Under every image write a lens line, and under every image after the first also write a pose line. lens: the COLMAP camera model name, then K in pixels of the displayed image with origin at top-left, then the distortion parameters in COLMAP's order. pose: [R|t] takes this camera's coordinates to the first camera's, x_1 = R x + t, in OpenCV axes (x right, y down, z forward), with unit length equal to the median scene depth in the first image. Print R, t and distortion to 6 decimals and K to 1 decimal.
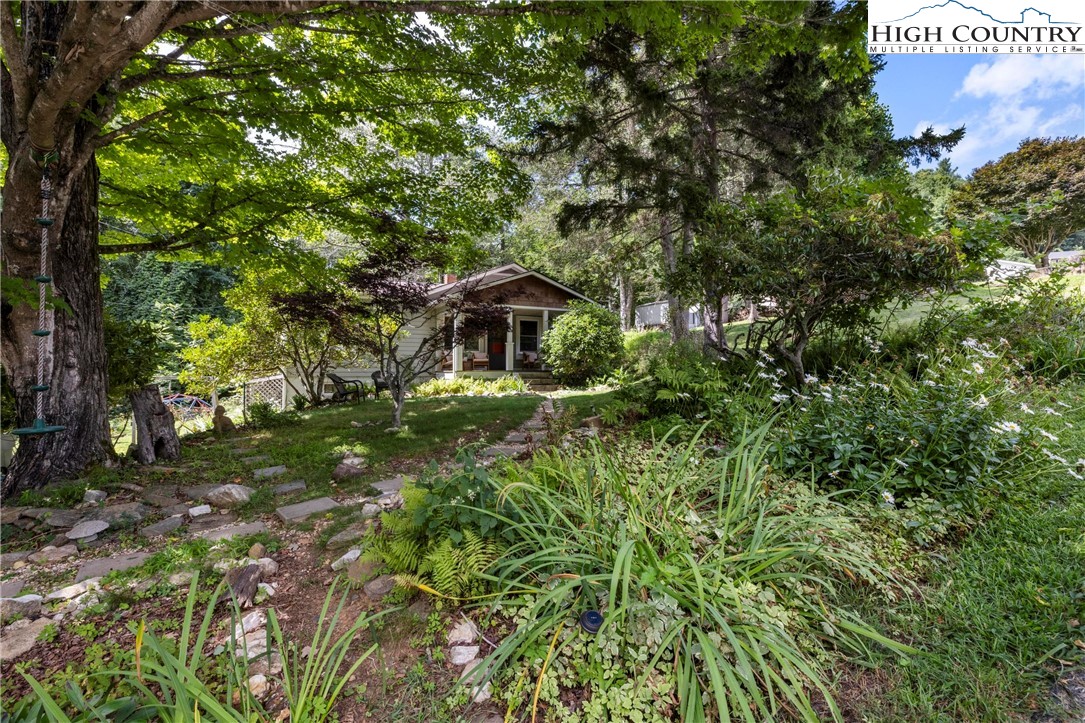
lens RADIAL K [[505.9, 0, 542.7], [0, 505.9, 366.1], [0, 0, 1]] dist [0.000674, 0.000051]
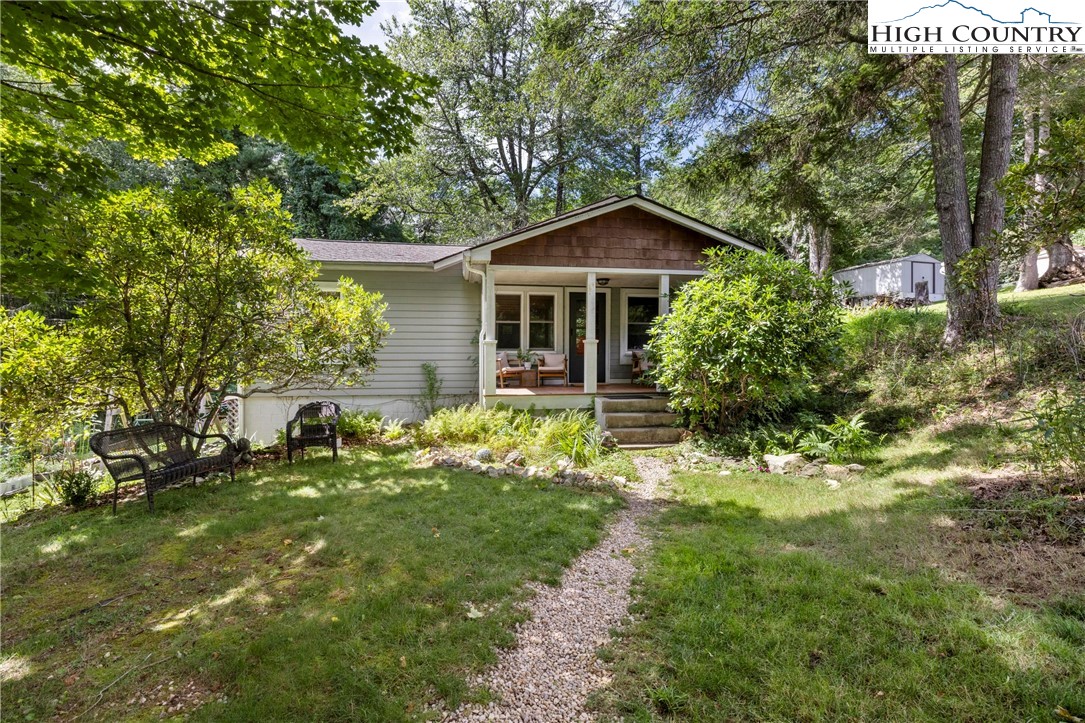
lens RADIAL K [[505.9, 0, 541.9], [0, 505.9, 362.1], [0, 0, 1]] dist [0.000674, 0.000051]
pose [[0.949489, 0.004069, -0.313773, 0.055304], [0.005615, 0.999535, 0.029954, -0.042565], [0.313750, -0.030203, 0.949025, 0.528282]]
